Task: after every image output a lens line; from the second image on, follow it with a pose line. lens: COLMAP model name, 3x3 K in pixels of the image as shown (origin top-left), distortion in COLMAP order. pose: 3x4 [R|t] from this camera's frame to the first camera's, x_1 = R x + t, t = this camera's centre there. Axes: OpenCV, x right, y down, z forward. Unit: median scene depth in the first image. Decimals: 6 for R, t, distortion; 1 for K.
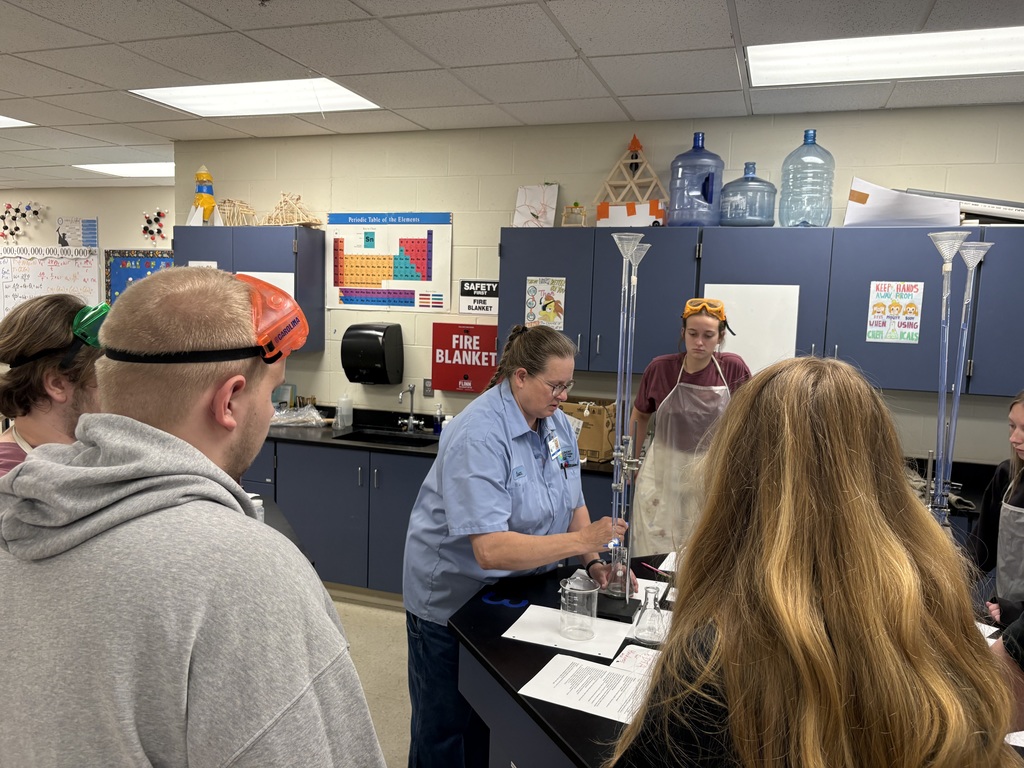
lens RADIAL K [[769.8, 0, 512.0], [0, 769.8, 384.0], [0, 0, 1]] dist [0.002330, -0.001344]
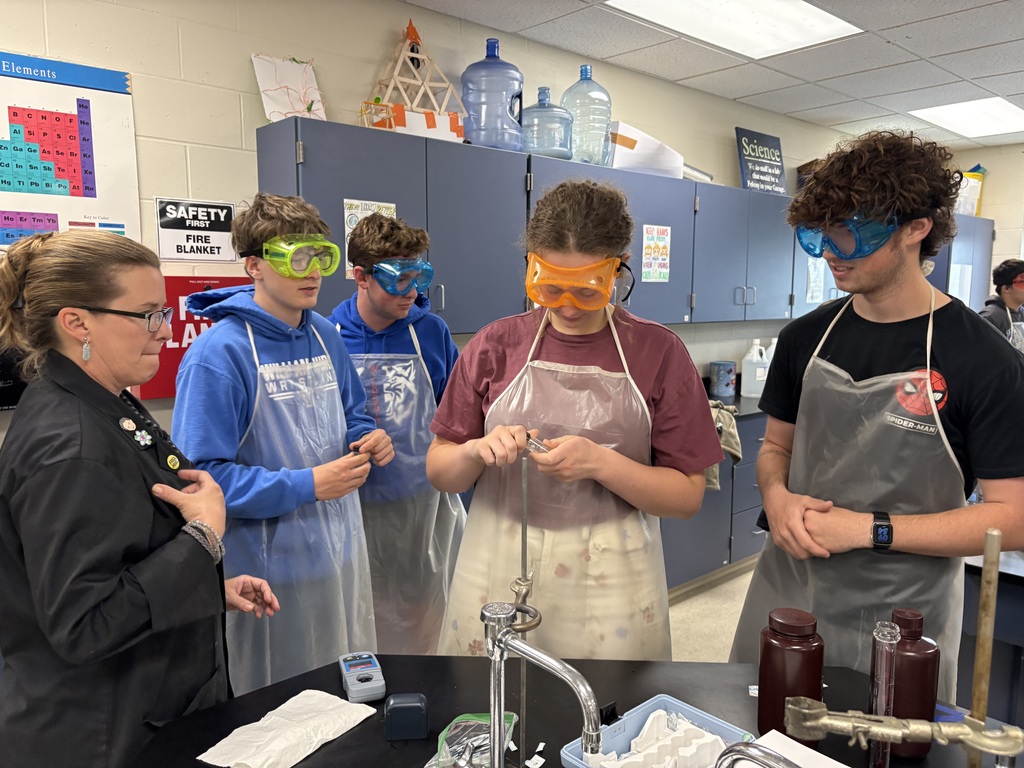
lens RADIAL K [[763.1, 0, 512.5], [0, 763.1, 373.7], [0, 0, 1]] dist [-0.004602, -0.006516]
pose [[0.493696, -0.125564, 0.860522, -0.506804], [0.100979, 0.991105, 0.086685, -0.036033], [-0.863752, 0.044099, 0.501984, 0.585875]]
